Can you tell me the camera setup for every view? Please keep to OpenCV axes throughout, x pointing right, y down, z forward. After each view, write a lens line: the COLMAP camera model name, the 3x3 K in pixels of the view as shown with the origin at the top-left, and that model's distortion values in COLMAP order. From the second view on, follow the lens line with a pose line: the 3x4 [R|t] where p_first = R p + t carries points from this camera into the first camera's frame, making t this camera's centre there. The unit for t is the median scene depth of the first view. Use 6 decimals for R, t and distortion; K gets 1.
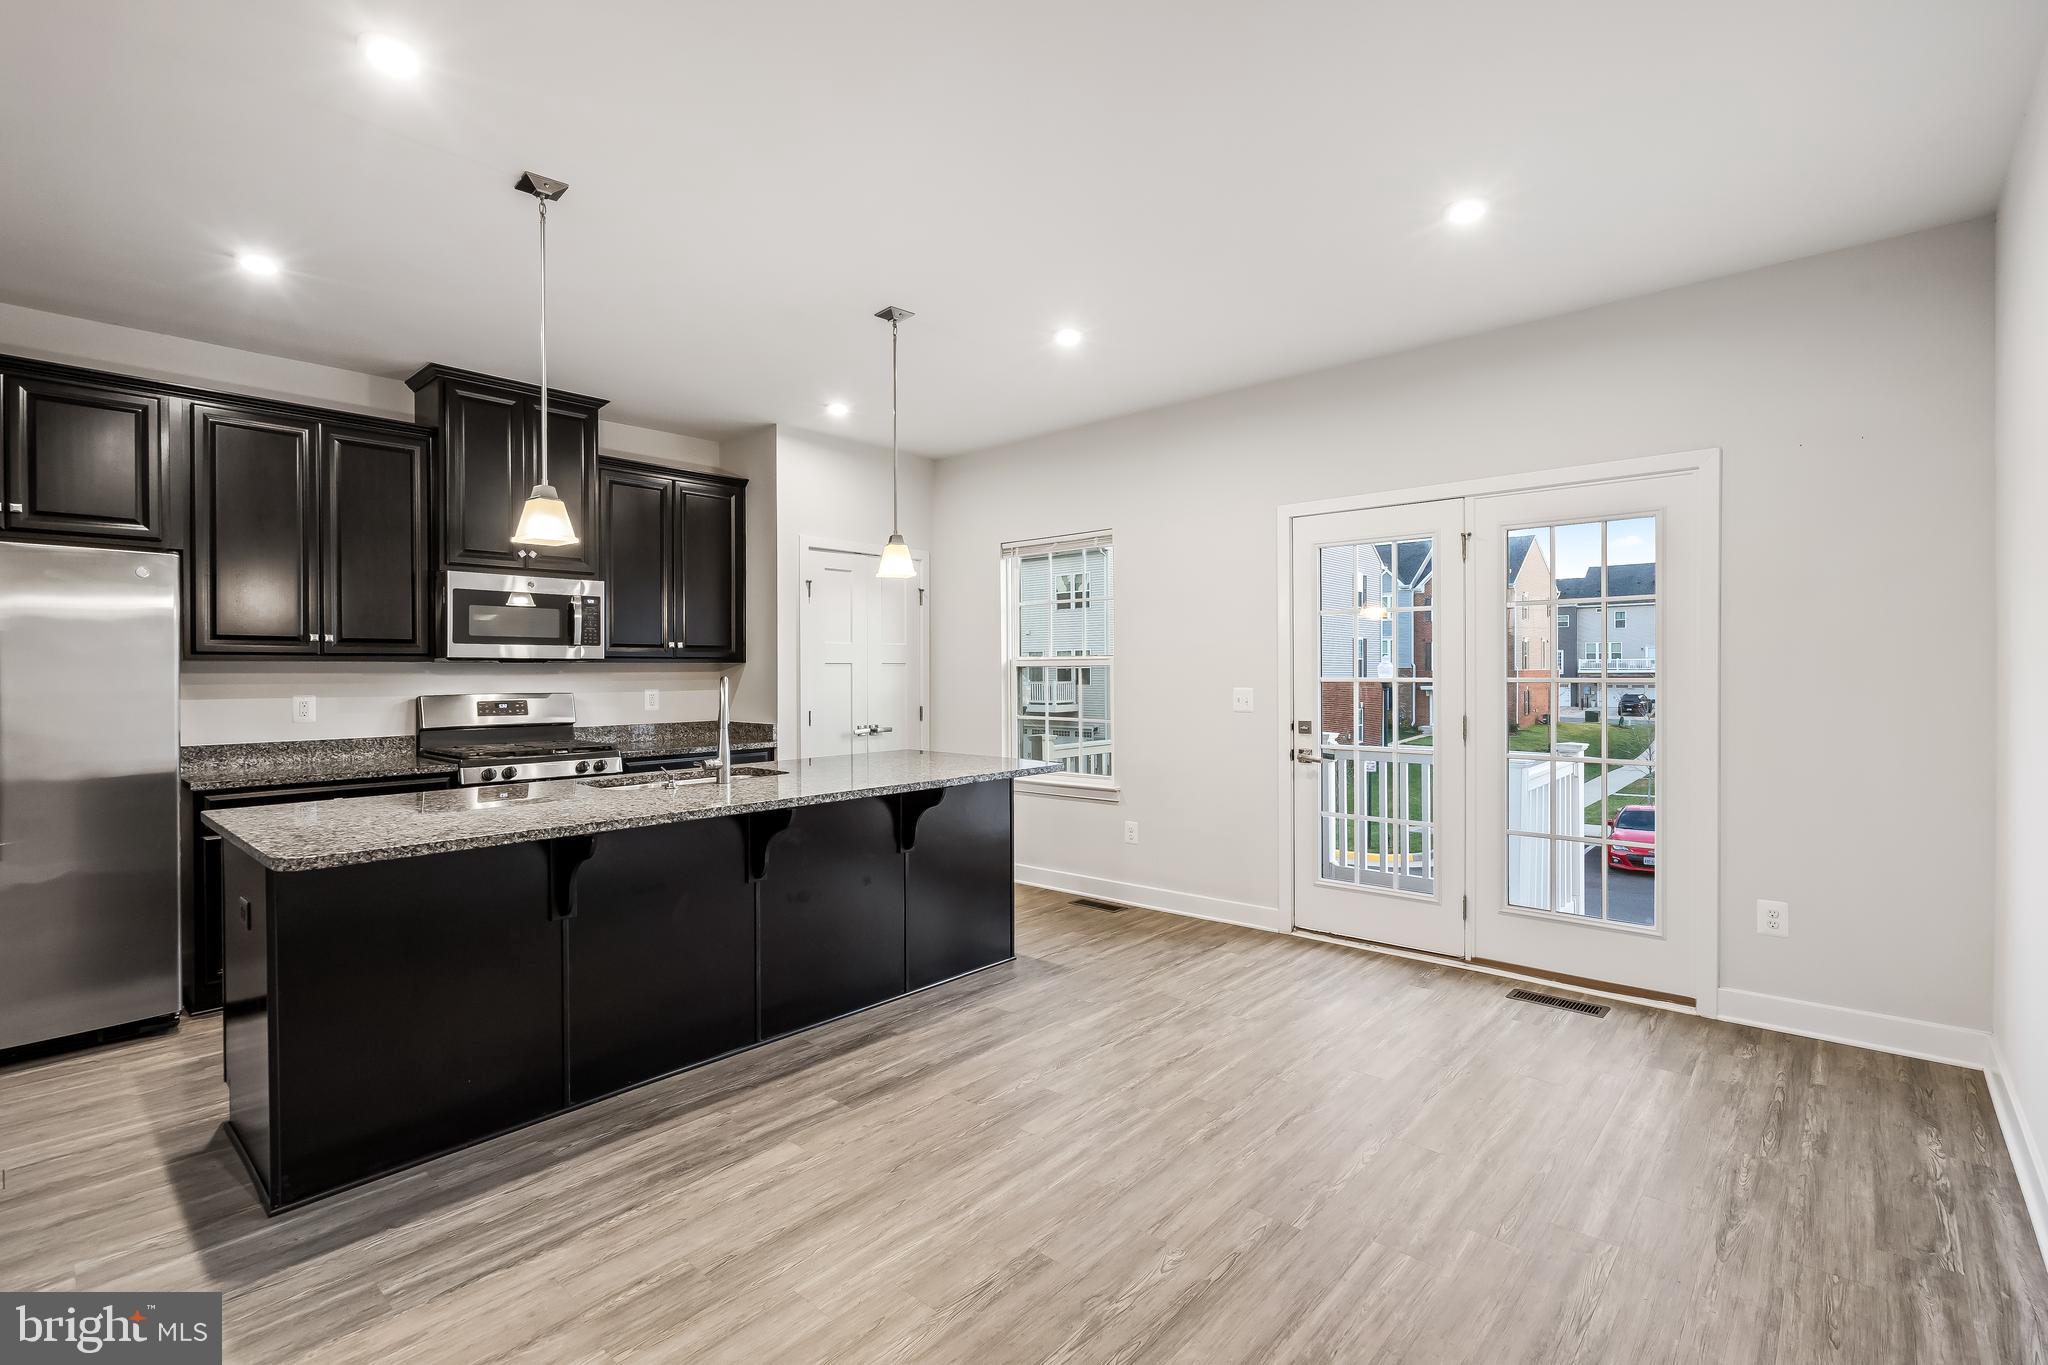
lens RADIAL K [[931.2, 0, 1025.1], [0, 931.2, 682.2], [0, 0, 1]] dist [-0.006206, 0.003098]
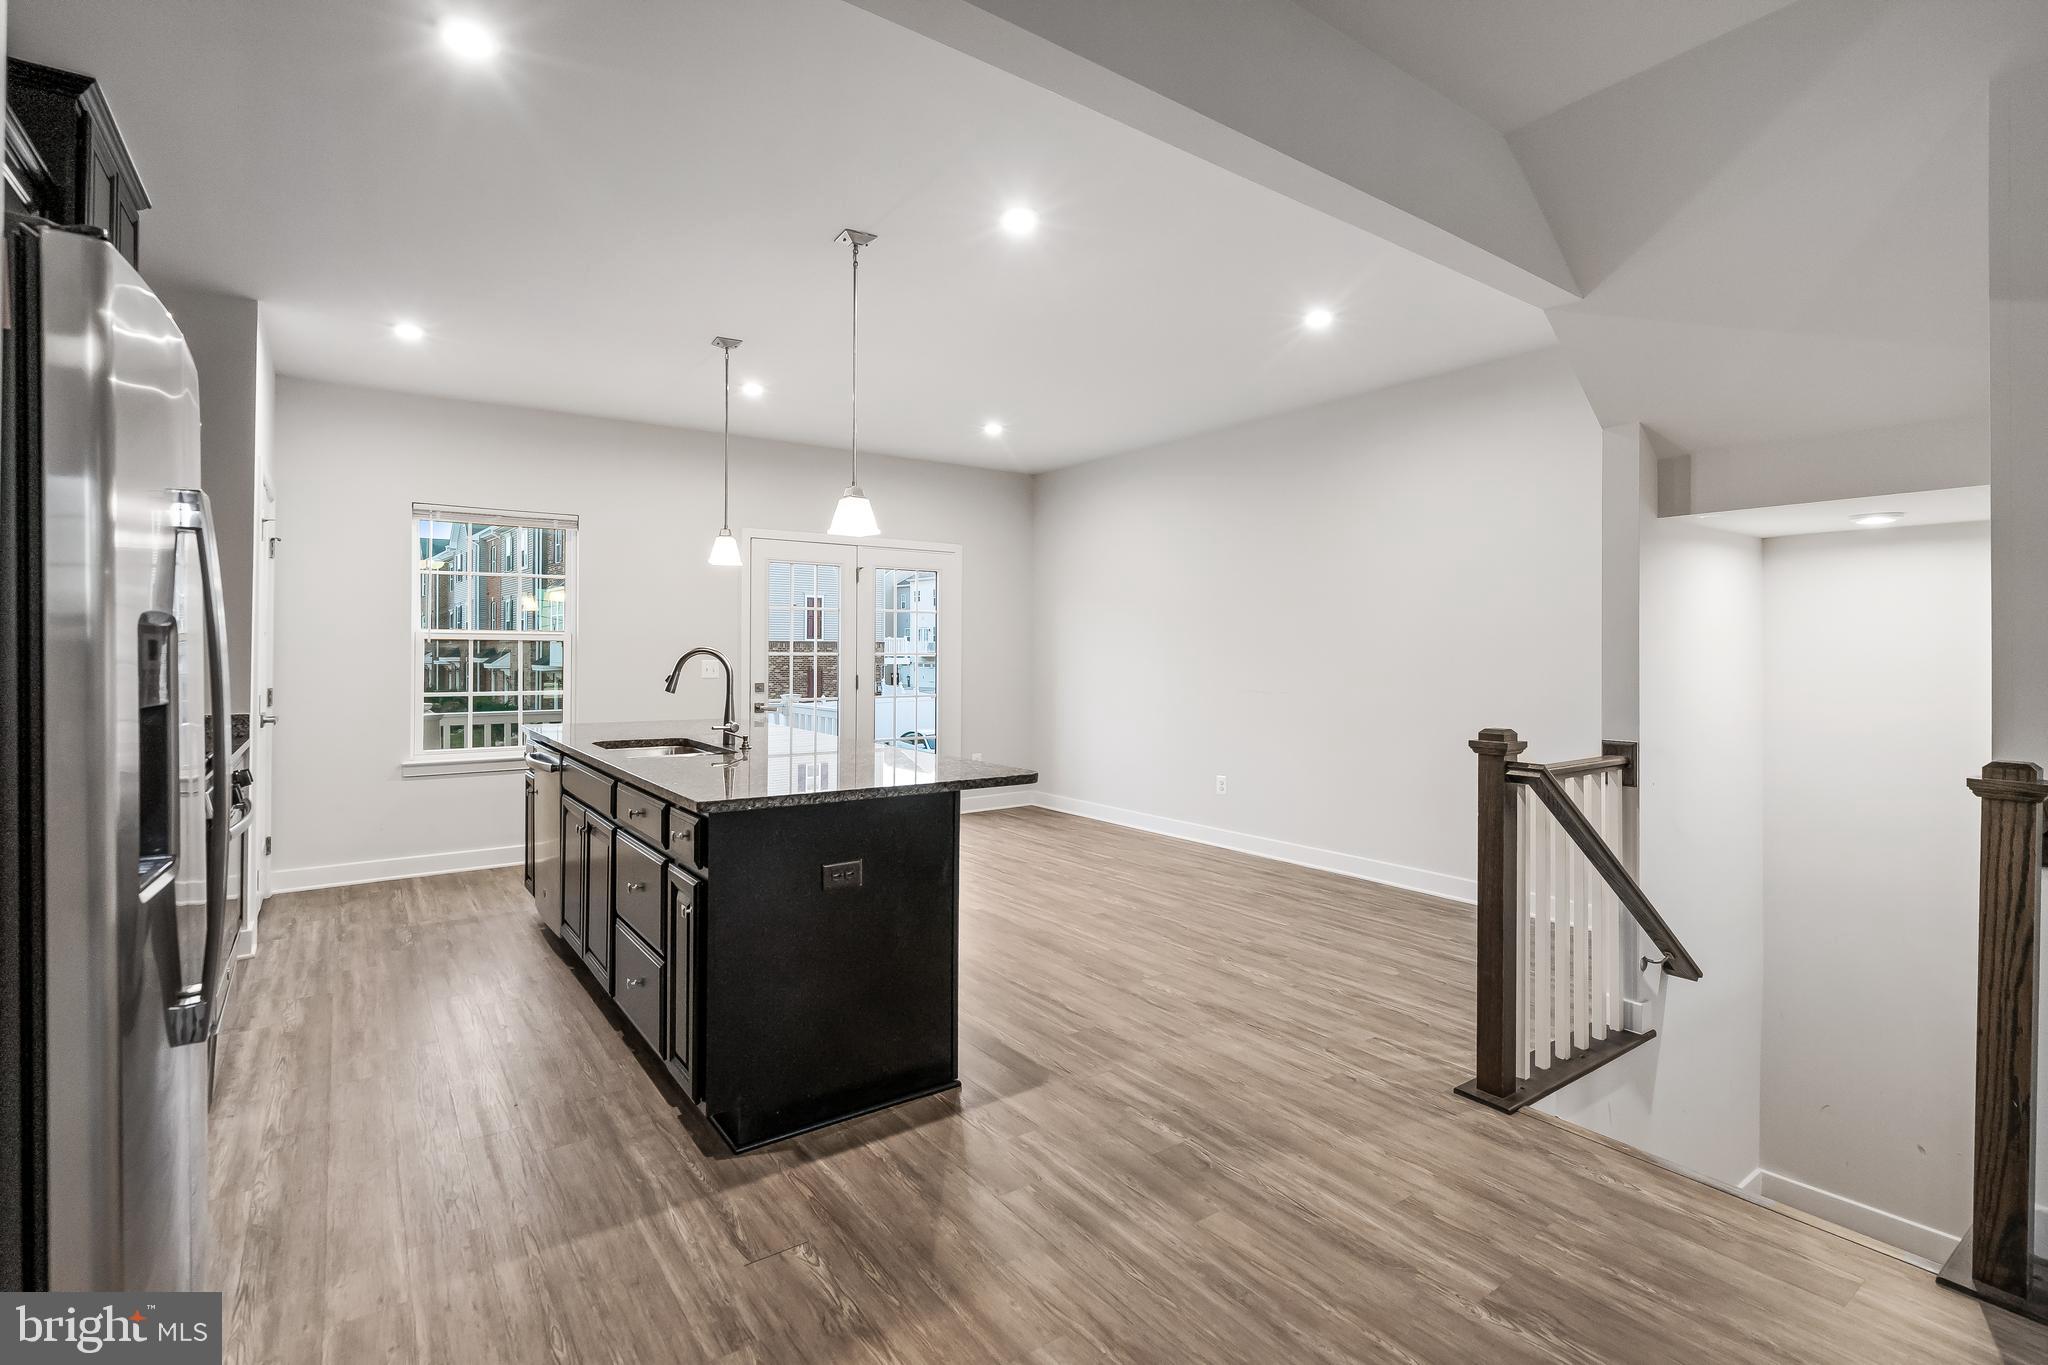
lens RADIAL K [[931.2, 0, 984.4], [0, 931.2, 643.6], [0, 0, 1]] dist [-0.006206, 0.003098]
pose [[0.241318, 0.014495, 0.970338, -1.212530], [0.009550, 0.999805, -0.017310, 0.012443], [-0.970399, 0.013444, 0.241133, 0.406785]]
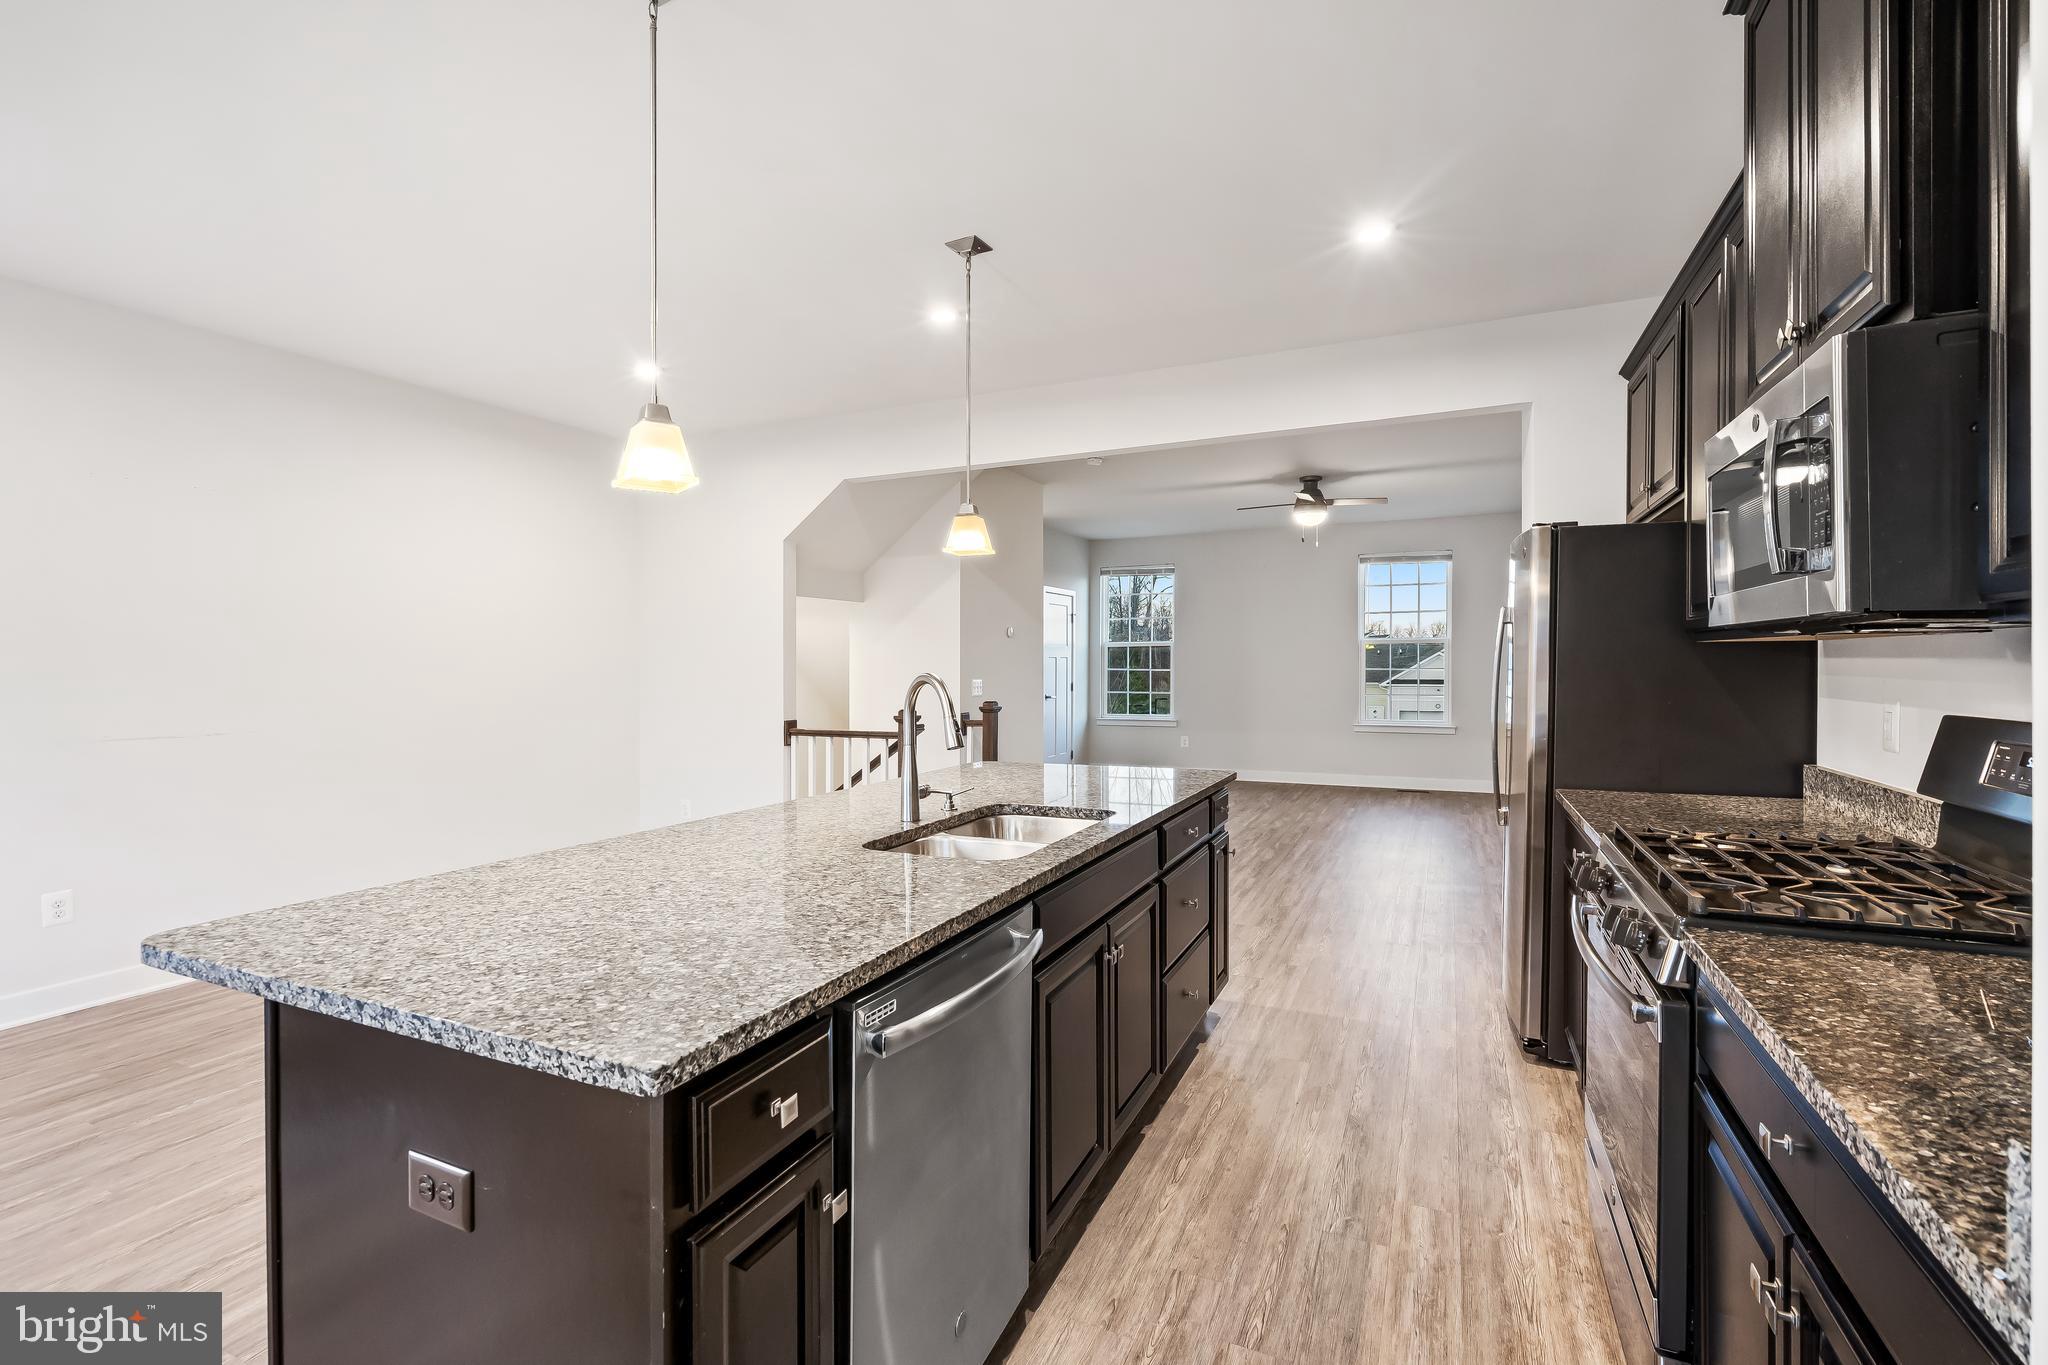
lens RADIAL K [[931.2, 0, 1007.7], [0, 931.2, 662.8], [0, 0, 1]] dist [-0.006206, 0.003098]
pose [[-0.961278, 0.009846, -0.275404, -0.190199], [0.006352, 0.999888, 0.013574, -0.018368], [0.275507, 0.011299, -0.961233, 1.568173]]
